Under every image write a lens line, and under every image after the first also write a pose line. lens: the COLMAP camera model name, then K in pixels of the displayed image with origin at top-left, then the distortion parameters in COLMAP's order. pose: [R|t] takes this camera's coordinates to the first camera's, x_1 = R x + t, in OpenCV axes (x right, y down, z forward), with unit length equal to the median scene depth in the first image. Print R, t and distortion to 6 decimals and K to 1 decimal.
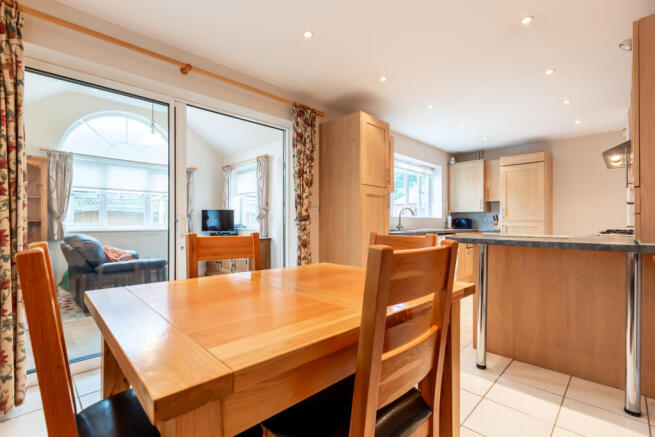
lens RADIAL K [[298.7, 0, 334.5], [0, 298.7, 223.4], [0, 0, 1]] dist [0.000974, -0.000004]
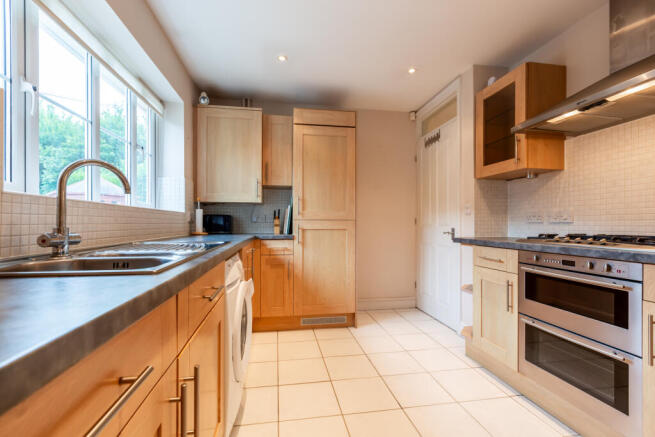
lens RADIAL K [[298.7, 0, 334.5], [0, 298.7, 223.4], [0, 0, 1]] dist [0.000974, -0.000004]
pose [[0.588962, -0.000541, 0.808161, 0.127363], [0.003010, 0.999994, -0.001524, 0.000151], [-0.808155, 0.003331, 0.588960, 0.560634]]
